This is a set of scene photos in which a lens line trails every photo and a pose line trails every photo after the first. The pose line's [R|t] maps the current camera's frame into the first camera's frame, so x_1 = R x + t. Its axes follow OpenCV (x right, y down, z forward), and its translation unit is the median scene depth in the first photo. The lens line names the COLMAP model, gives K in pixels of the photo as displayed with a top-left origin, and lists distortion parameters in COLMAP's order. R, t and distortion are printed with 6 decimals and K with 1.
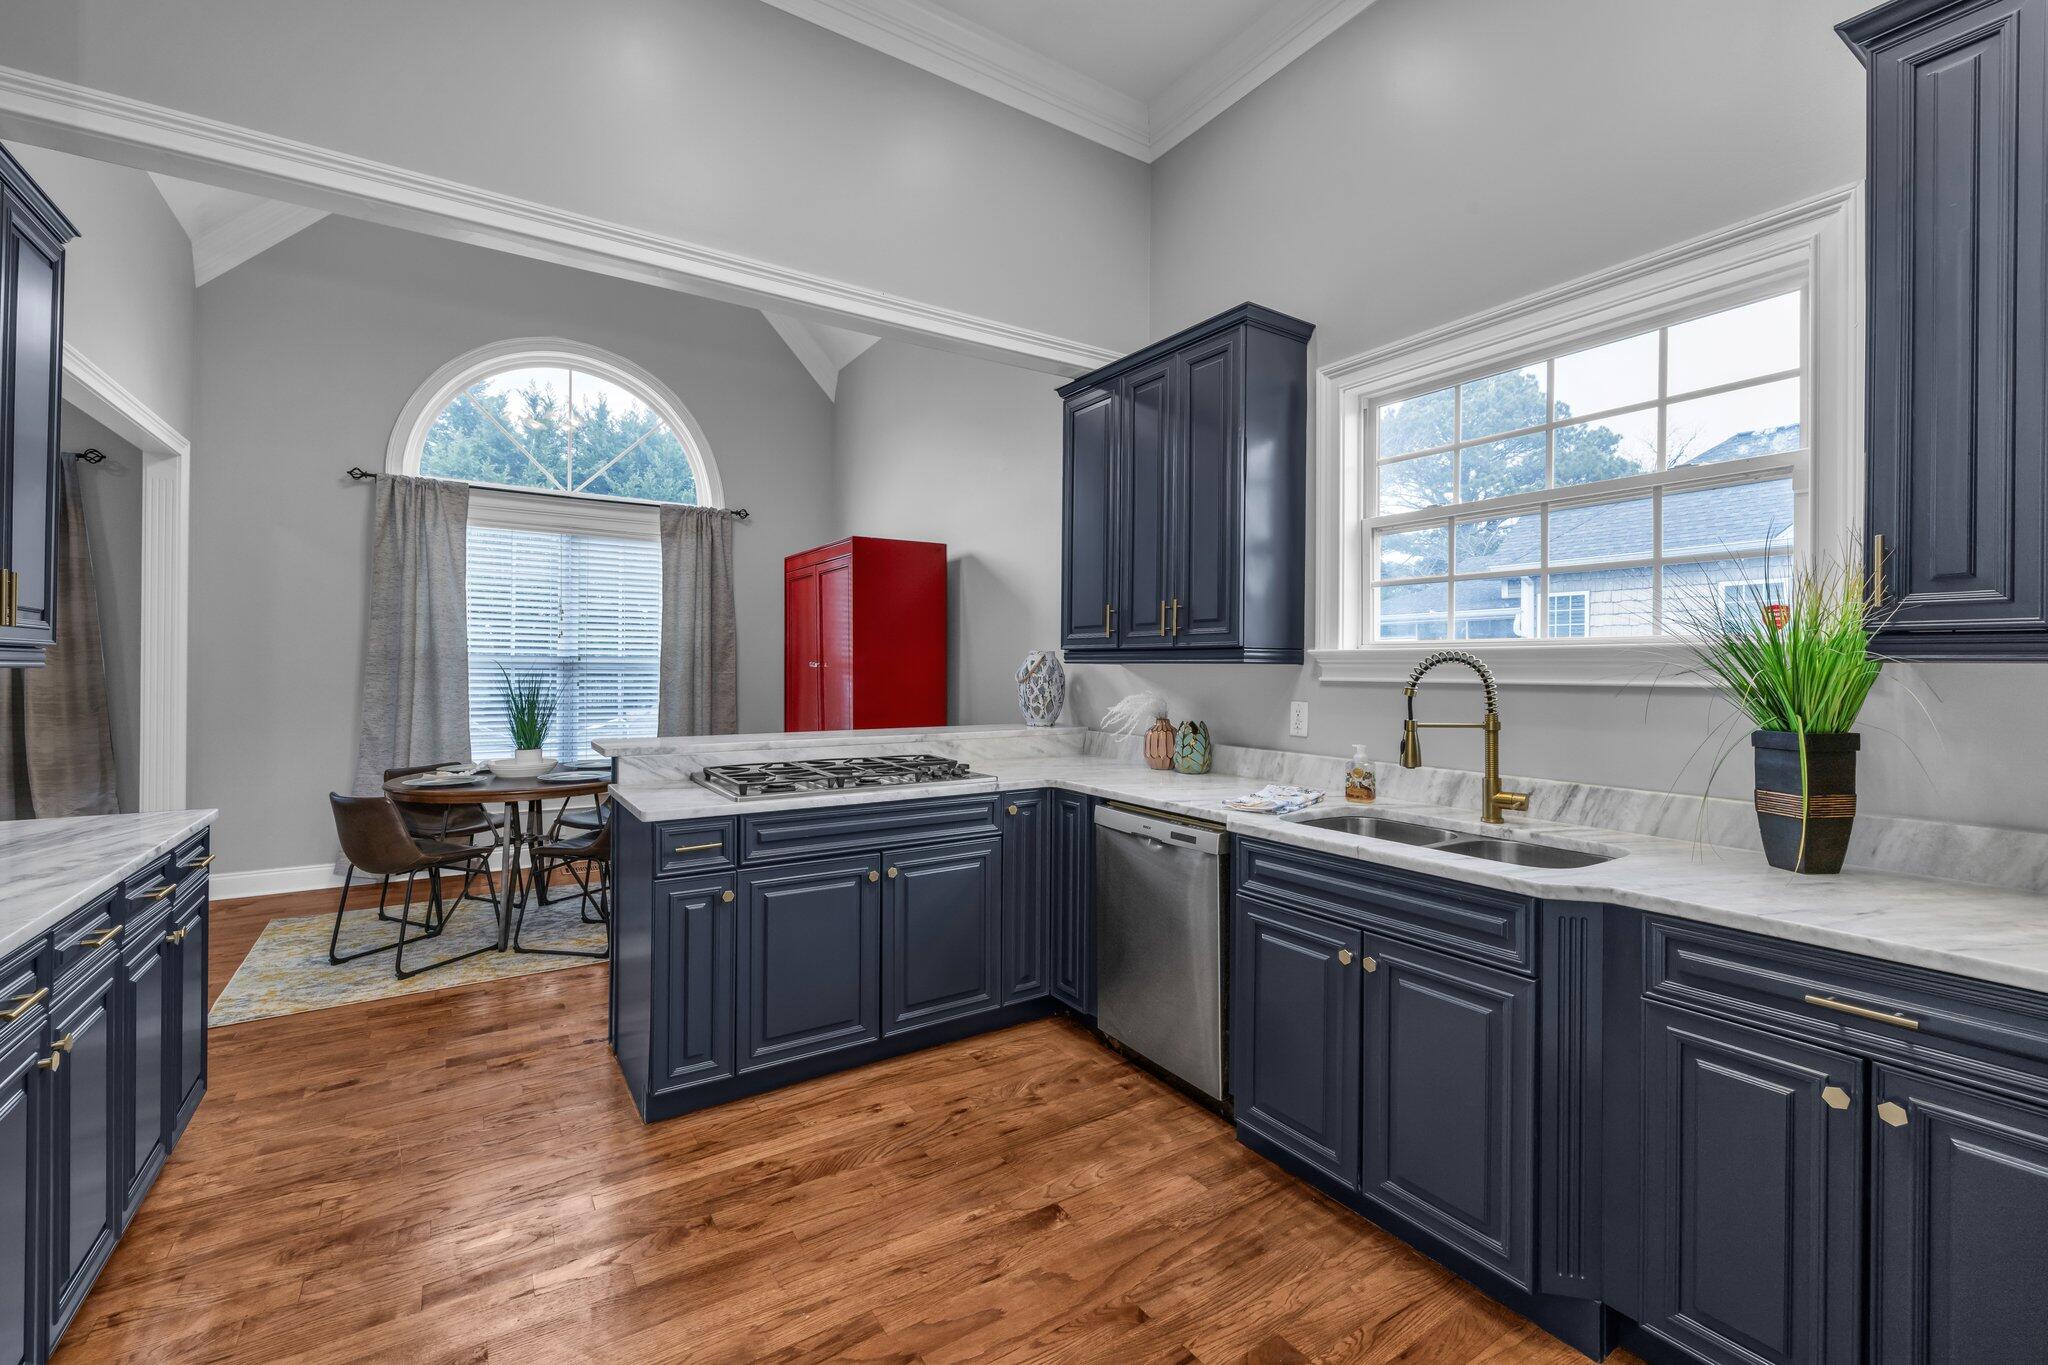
lens RADIAL K [[850.3, 0, 1025.5], [0, 850.3, 675.1], [0, 0, 1]] dist [-0.001360, -0.000115]
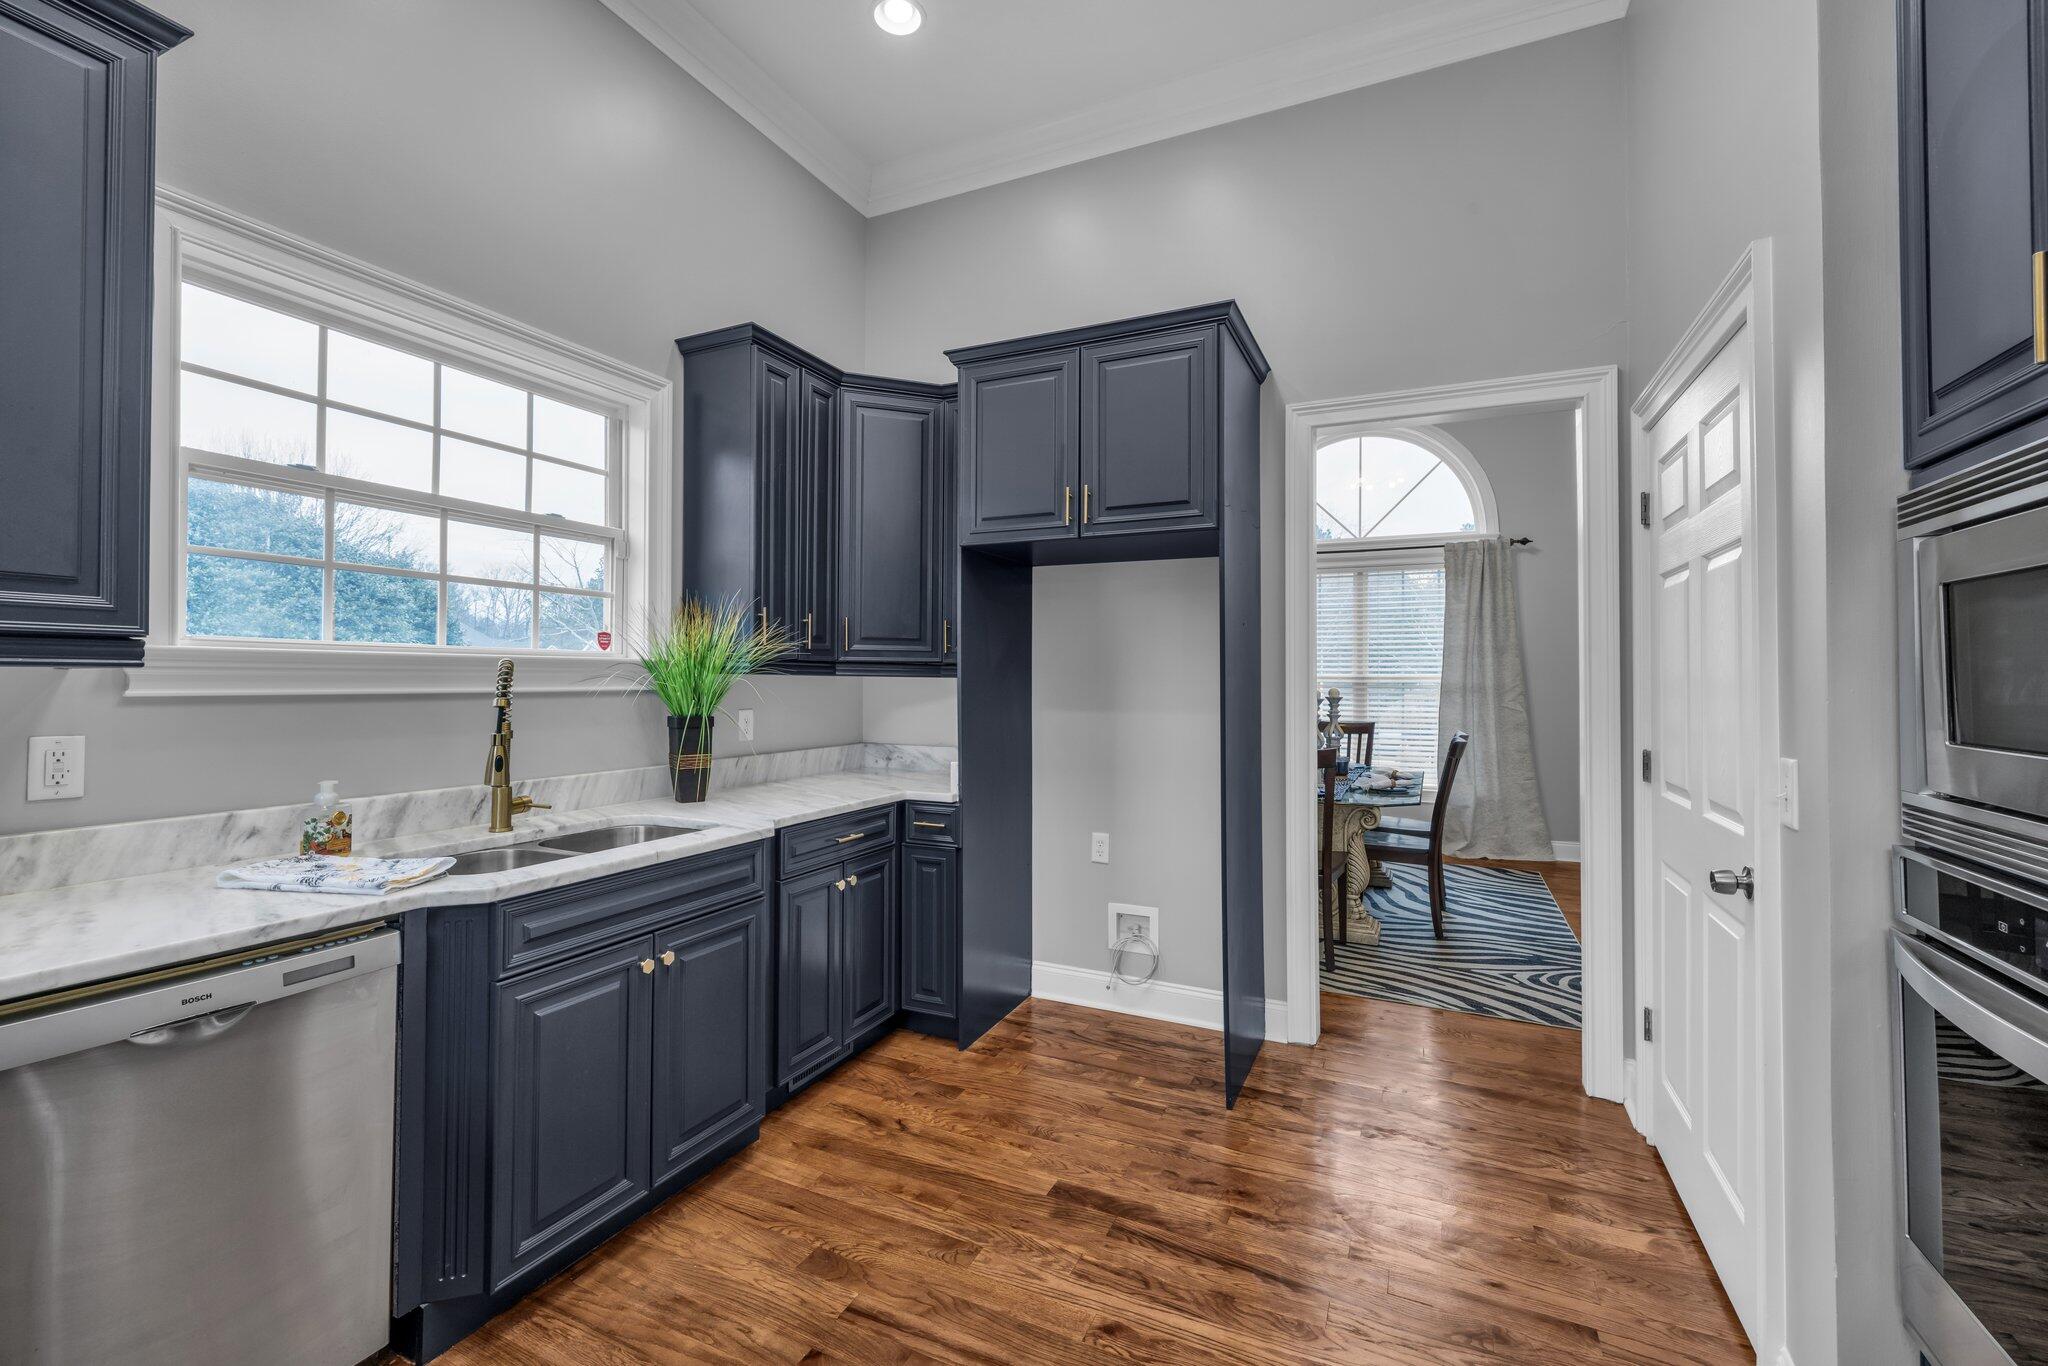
lens RADIAL K [[864.0, 0, 1023.7], [0, 864.0, 672.1], [0, 0, 1]] dist [0.000146, -0.000409]
pose [[-0.516064, -0.001498, 0.856549, -0.635869], [-0.001949, 0.999998, 0.000574, -0.015046], [-0.856548, -0.001373, -0.516066, 1.003937]]
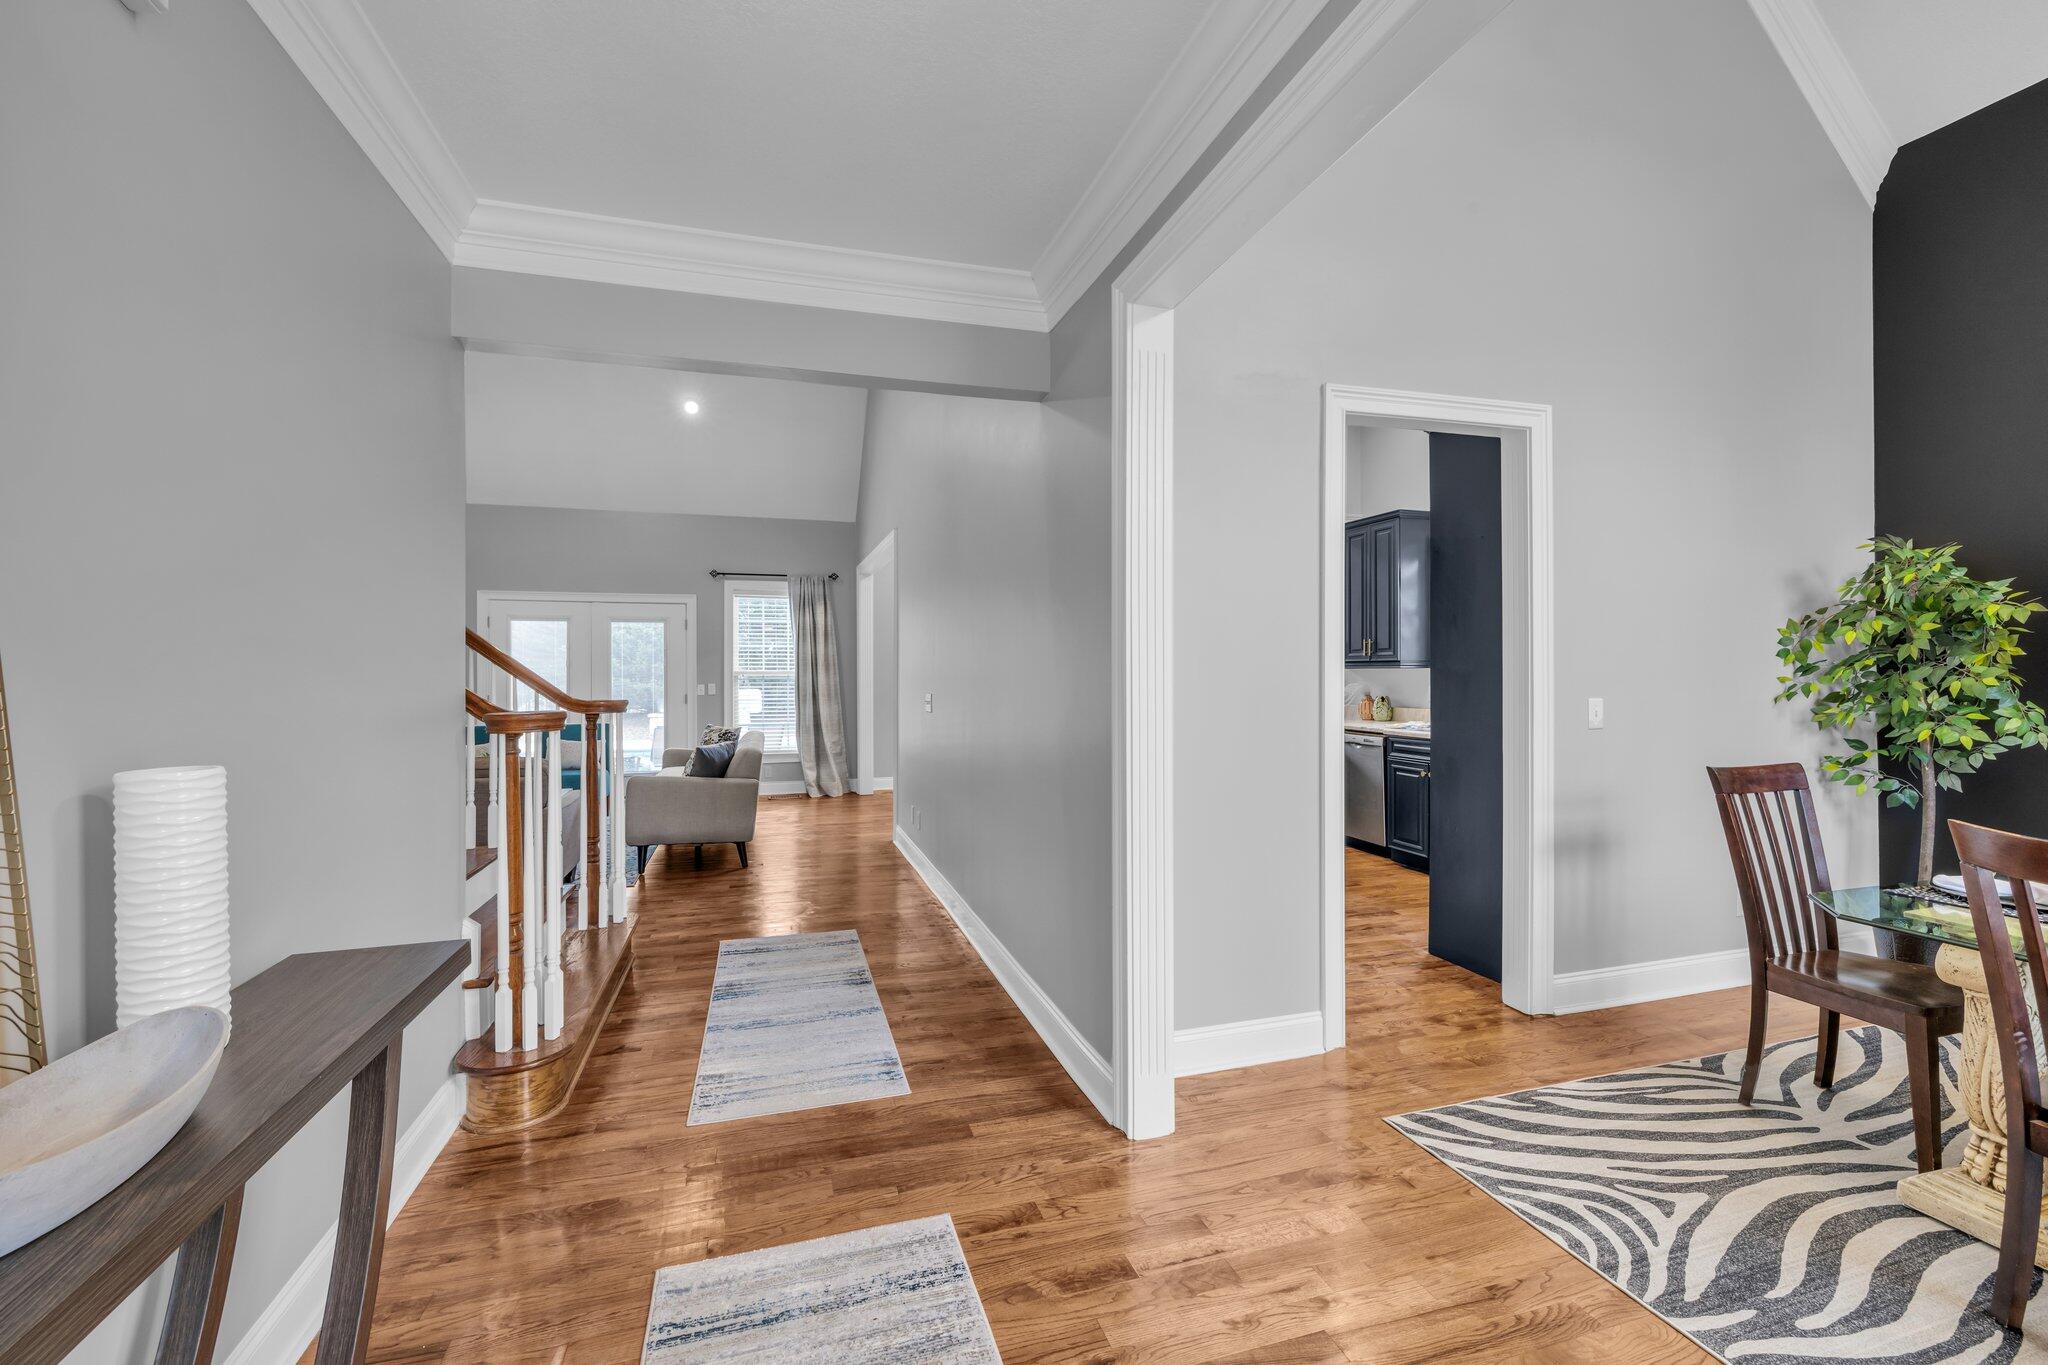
lens RADIAL K [[850.3, 0, 1025.5], [0, 850.3, 675.1], [0, 0, 1]] dist [-0.001360, -0.000115]
pose [[0.958577, -0.012743, -0.284548, -0.066031], [0.011961, 0.999918, -0.004484, 0.004294], [0.284582, 0.000895, 0.958651, -1.754802]]
